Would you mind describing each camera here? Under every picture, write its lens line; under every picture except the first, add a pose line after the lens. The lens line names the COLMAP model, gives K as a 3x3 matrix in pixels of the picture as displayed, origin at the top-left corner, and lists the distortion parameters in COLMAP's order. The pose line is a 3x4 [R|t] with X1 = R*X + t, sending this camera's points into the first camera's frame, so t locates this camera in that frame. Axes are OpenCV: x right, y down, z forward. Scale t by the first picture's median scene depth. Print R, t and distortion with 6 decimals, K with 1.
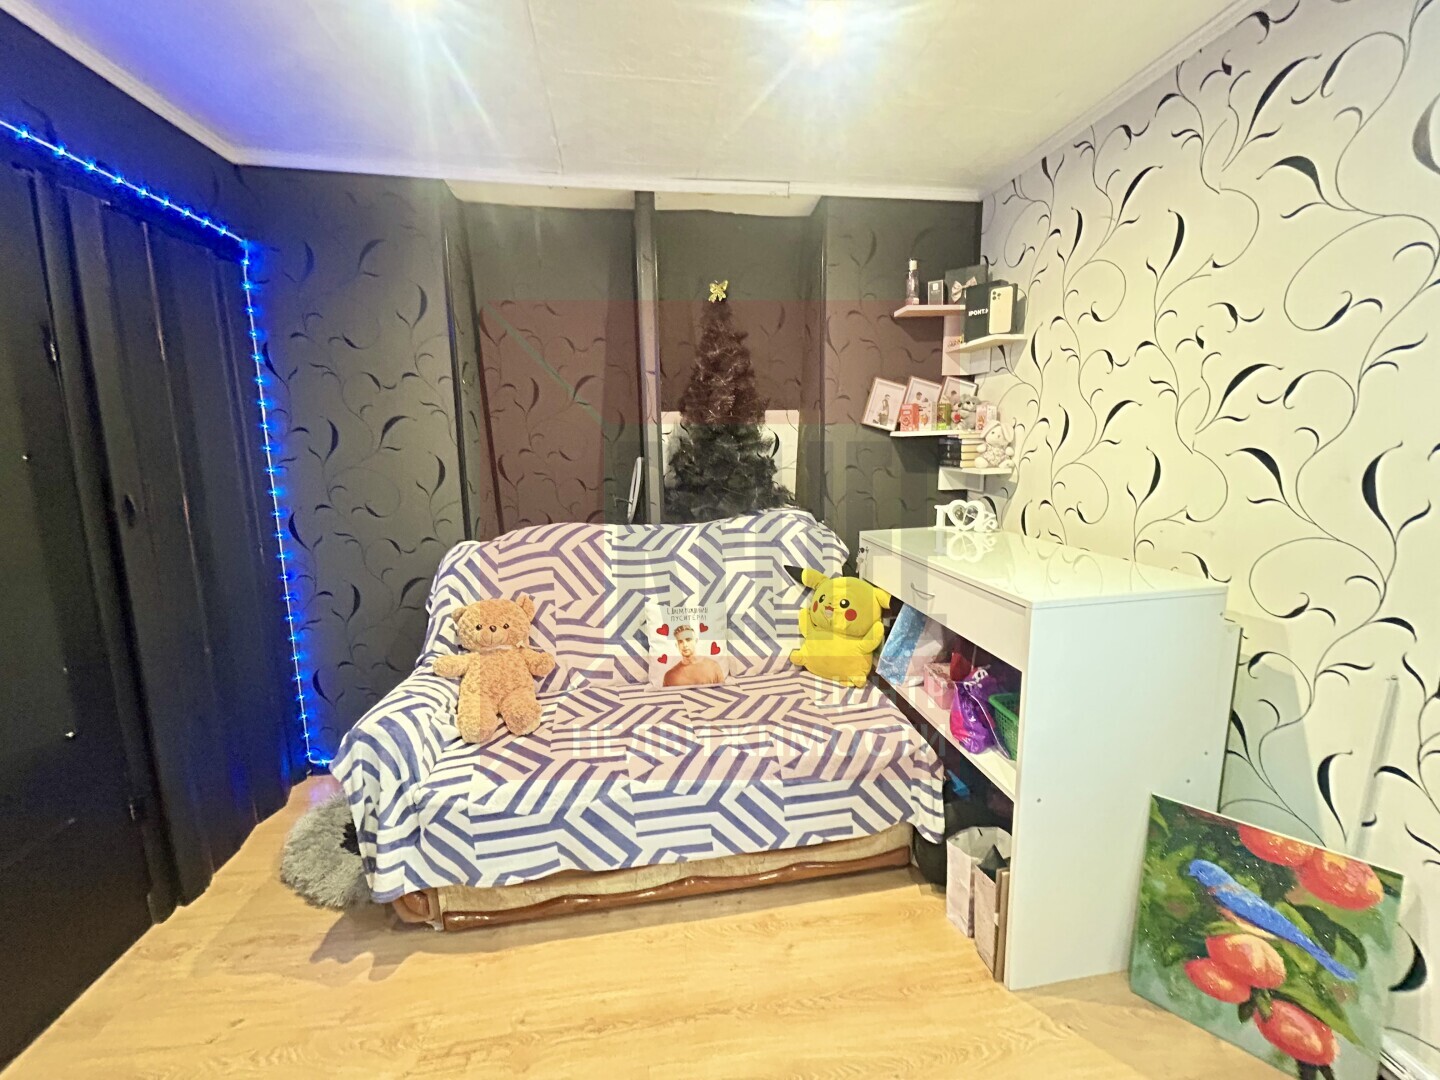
lens RADIAL K [[582.6, 0, 723.2], [0, 582.6, 539.5], [0, 0, 1]] dist [-0.002379, 0.000978]
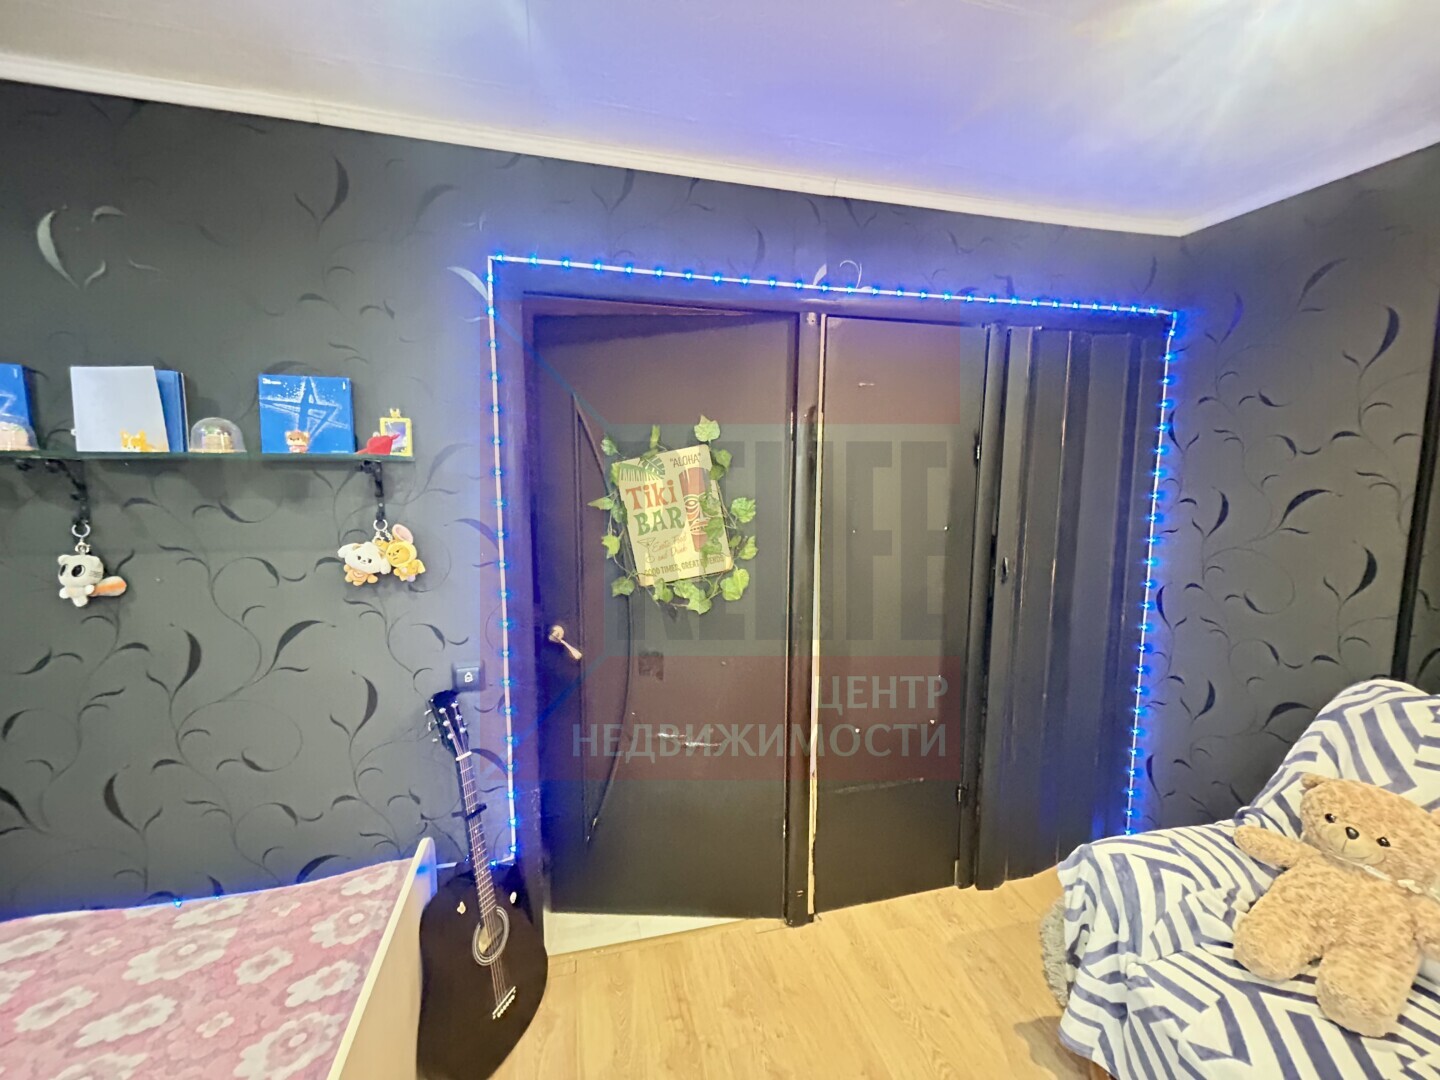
lens RADIAL K [[582.6, 0, 727.2], [0, 582.6, 540.4], [0, 0, 1]] dist [-0.002379, 0.000978]
pose [[0.119875, 0.123562, -0.985070, 0.127035], [-0.158607, 0.981864, 0.103859, -0.133673], [0.980038, 0.143789, 0.137299, 0.204847]]
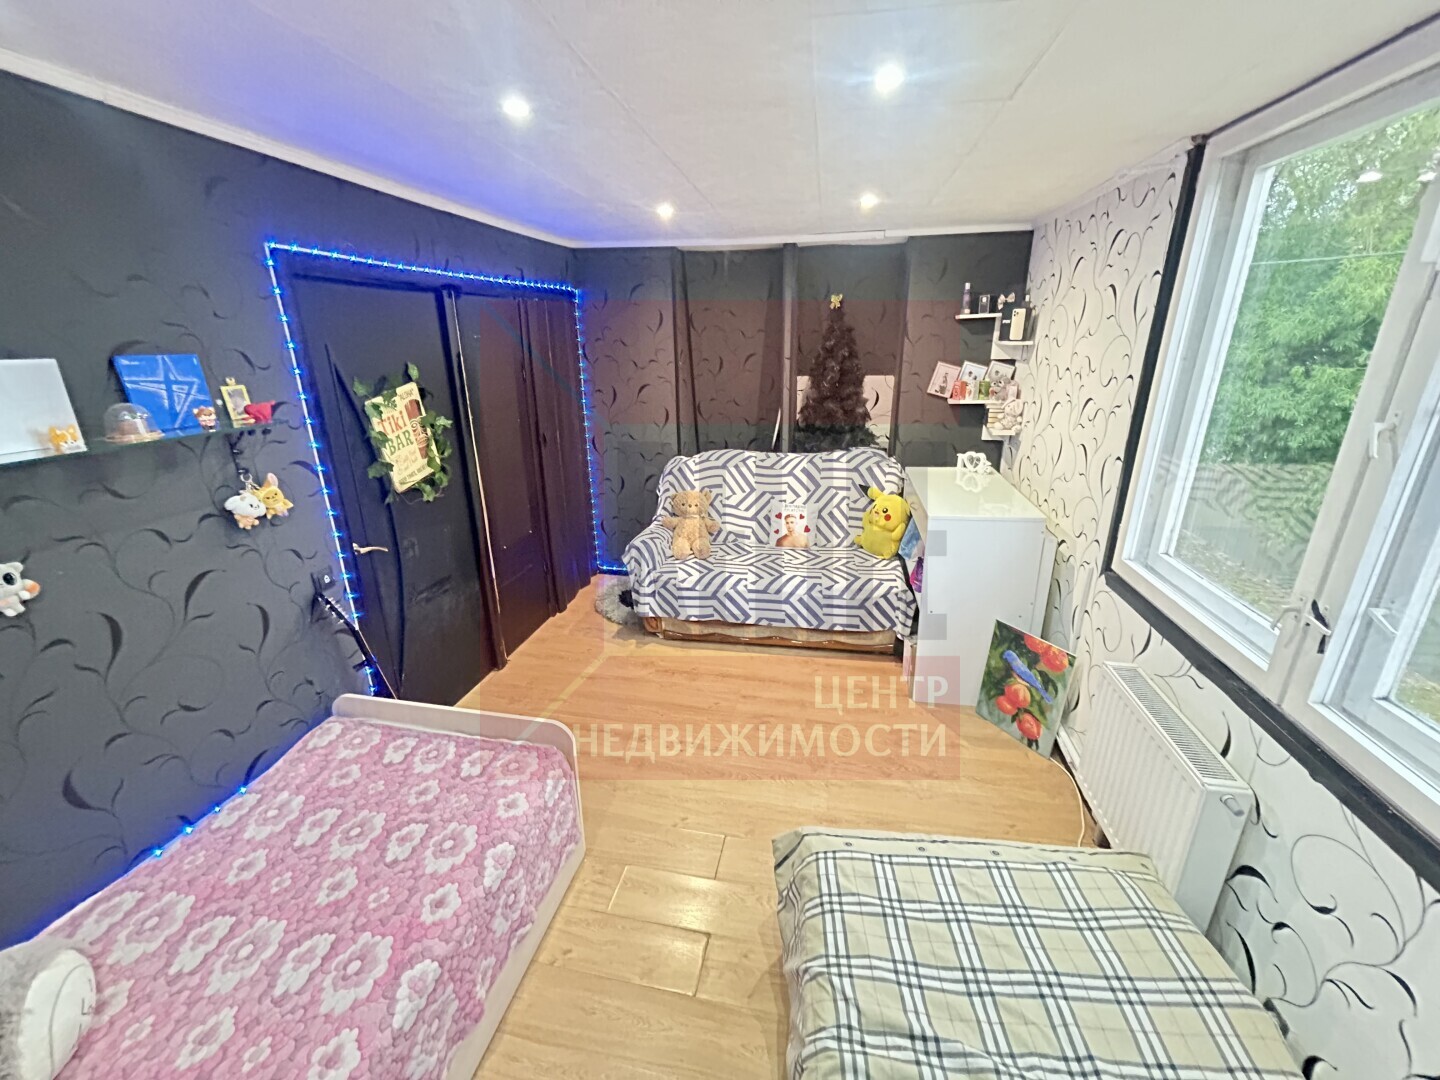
lens RADIAL K [[582.6, 0, 728.3], [0, 582.6, 538.5], [0, 0, 1]] dist [-0.002379, 0.000978]
pose [[0.947354, 0.109233, -0.300979, 0.351009], [-0.053862, 0.980980, 0.186489, -0.118979], [0.315625, -0.160460, 0.935218, -0.865431]]
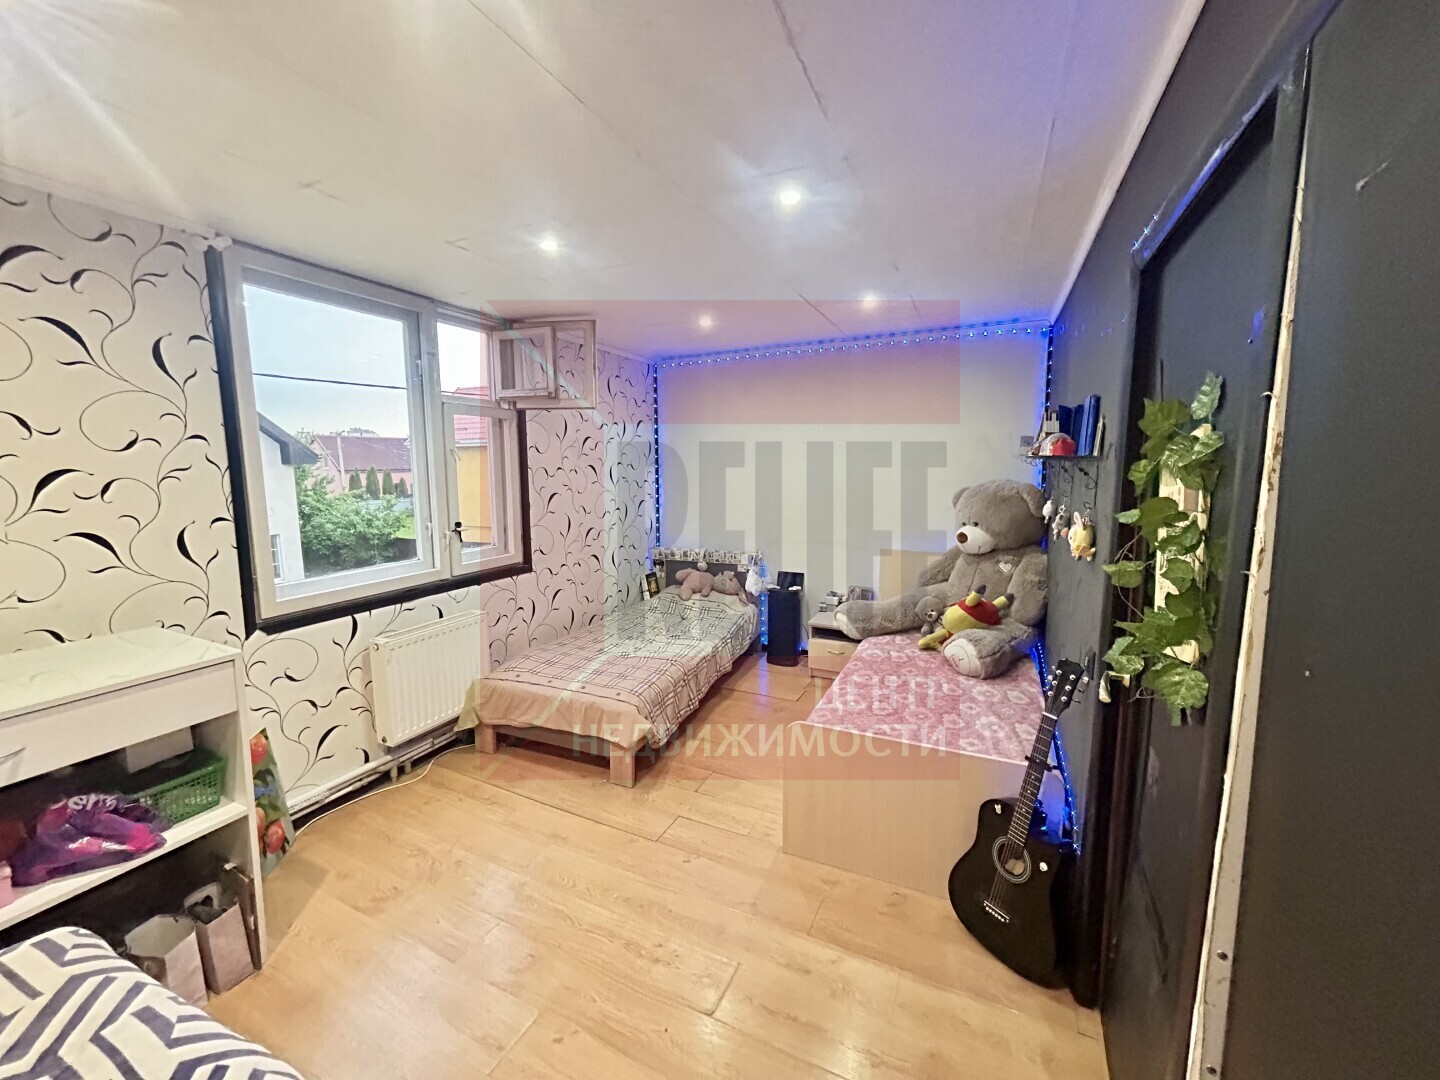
lens RADIAL K [[582.6, 0, 717.8], [0, 582.6, 531.3], [0, 0, 1]] dist [-0.002379, 0.000978]
pose [[-0.829527, -0.056736, 0.555578, -0.789462], [0.098219, 0.964499, 0.245144, -0.272129], [-0.549763, 0.257922, -0.794505, 1.004850]]
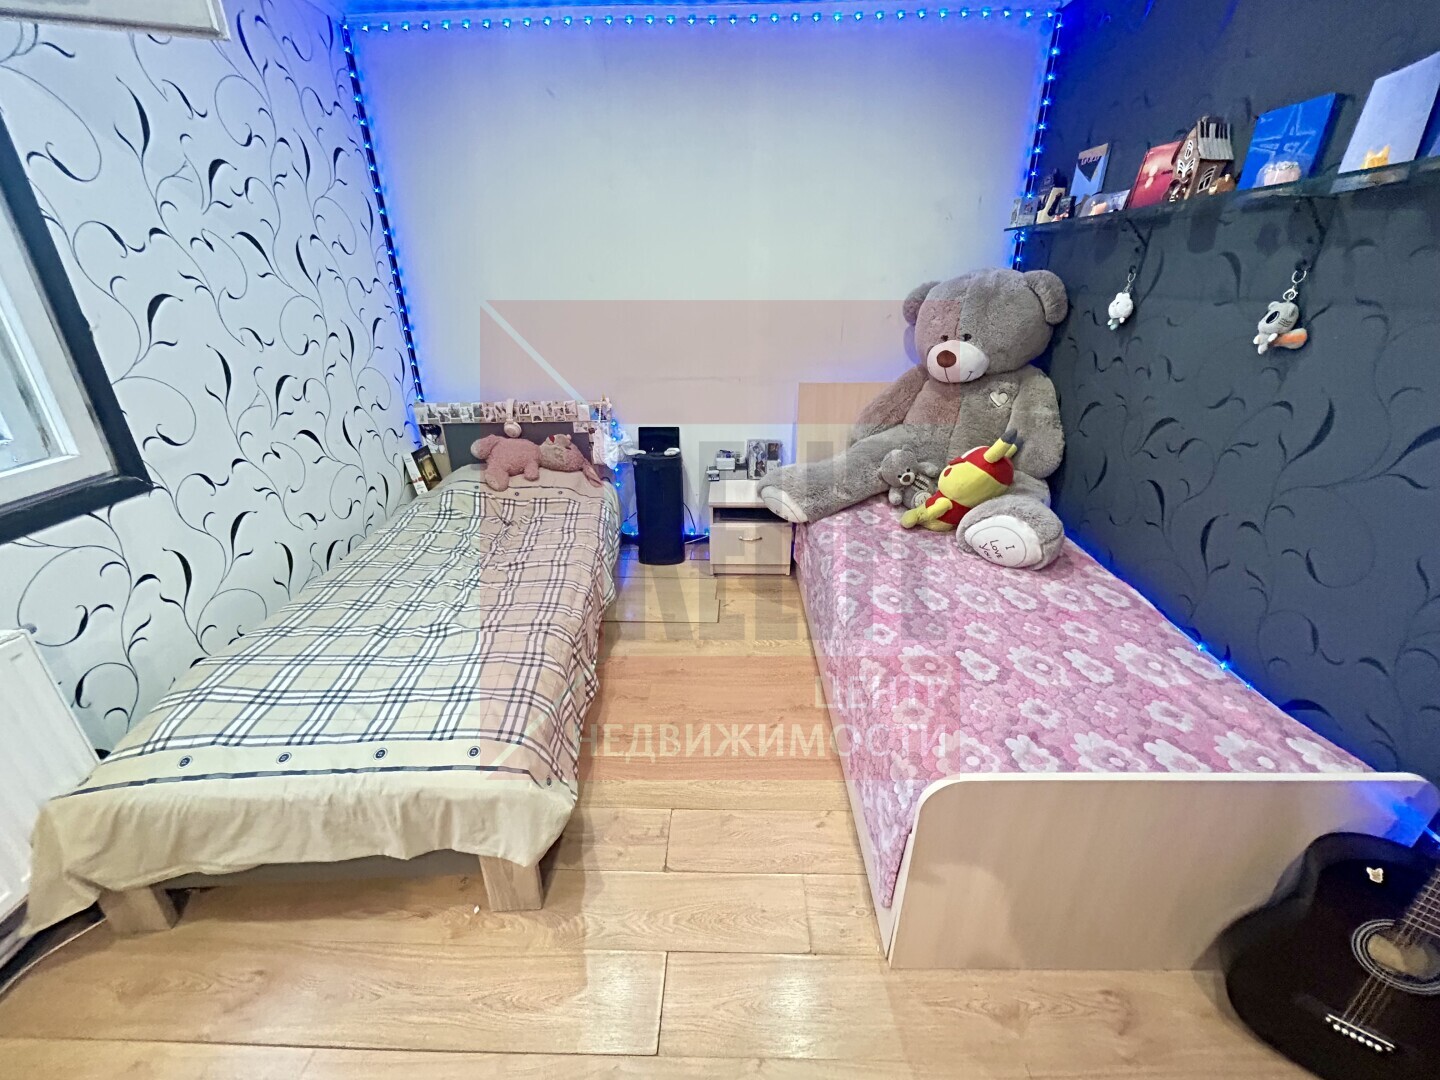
lens RADIAL K [[582.6, 0, 719.3], [0, 582.6, 538.2], [0, 0, 1]] dist [-0.002379, 0.000978]
pose [[-0.988506, -0.054140, 0.141155, -0.087866], [0.031007, 0.841225, 0.539796, -0.082869], [-0.147968, 0.537968, -0.829877, 0.411941]]
